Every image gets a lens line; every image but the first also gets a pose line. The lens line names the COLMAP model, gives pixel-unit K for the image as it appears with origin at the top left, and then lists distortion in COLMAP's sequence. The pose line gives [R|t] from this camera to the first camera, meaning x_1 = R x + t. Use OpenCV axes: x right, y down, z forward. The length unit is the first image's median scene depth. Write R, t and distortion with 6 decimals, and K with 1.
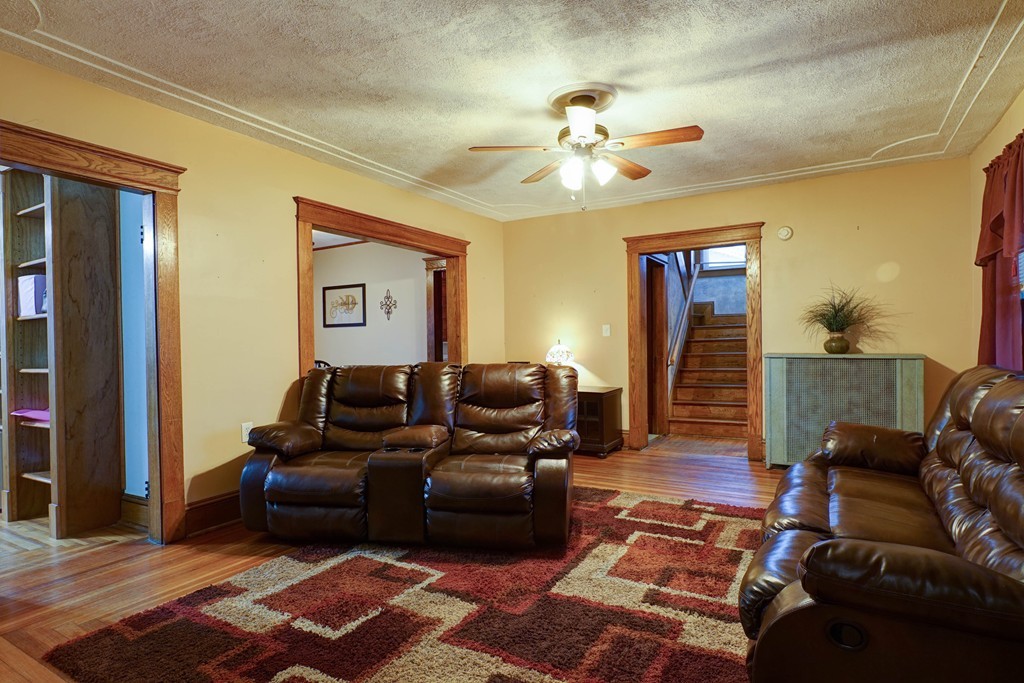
lens RADIAL K [[554.2, 0, 516.1], [0, 554.2, 344.0], [0, 0, 1]] dist [-0.002498, 0.000067]
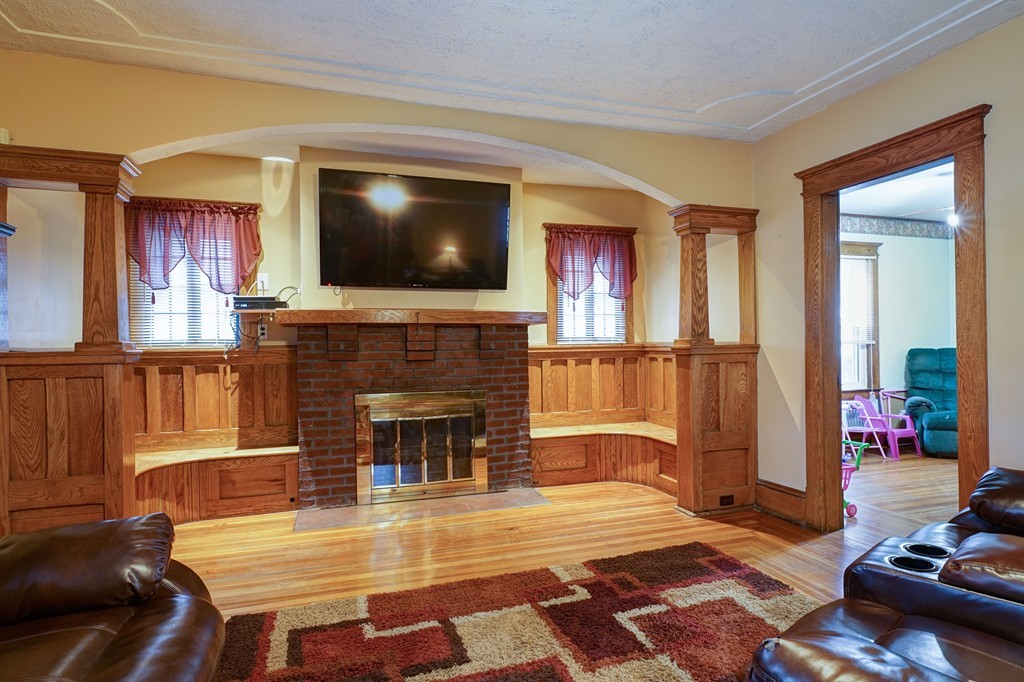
lens RADIAL K [[554.2, 0, 514.5], [0, 554.2, 344.0], [0, 0, 1]] dist [-0.002498, 0.000067]
pose [[-0.656819, 0.022576, -0.753710, 0.550448], [0.021304, 0.999708, 0.011378, -0.019520], [0.753747, -0.008584, -0.657109, 1.407532]]
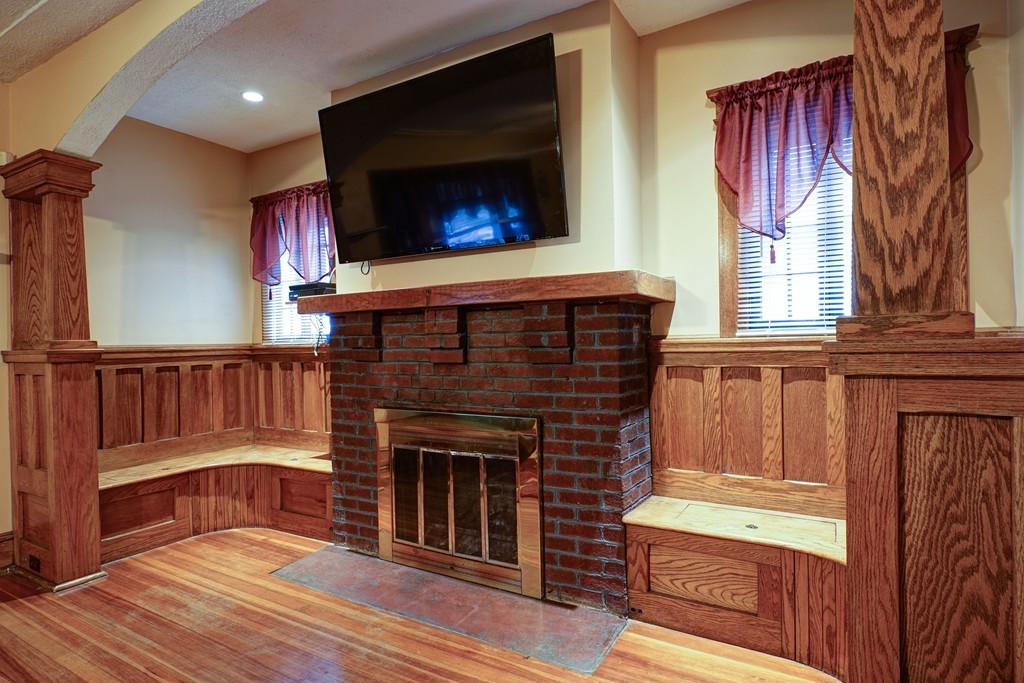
lens RADIAL K [[554.2, 0, 514.4], [0, 554.2, 344.9], [0, 0, 1]] dist [-0.002498, 0.000067]
pose [[-0.999404, 0.034438, 0.002567, -0.715452], [0.034456, 0.999377, 0.007581, 0.004195], [-0.002304, 0.007665, -0.999968, 1.169307]]
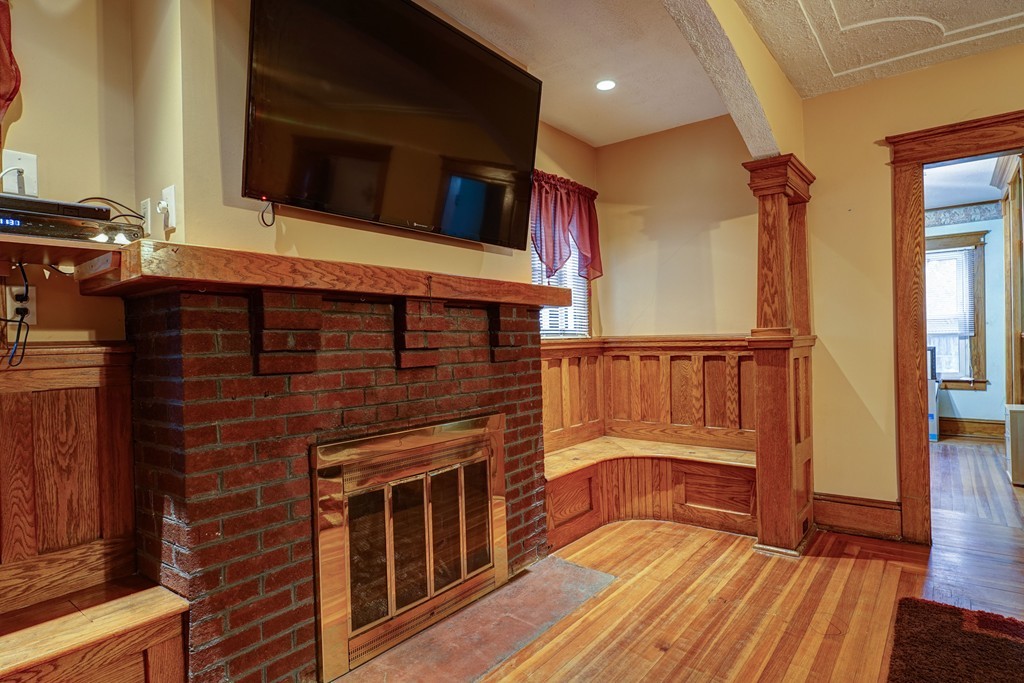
lens RADIAL K [[554.2, 0, 515.8], [0, 554.2, 344.1], [0, 0, 1]] dist [-0.002498, 0.000067]
pose [[-0.129619, 0.022915, -0.991299, 0.330222], [0.023378, 0.999526, 0.020048, -0.008286], [0.991288, -0.020576, -0.130093, 0.314612]]
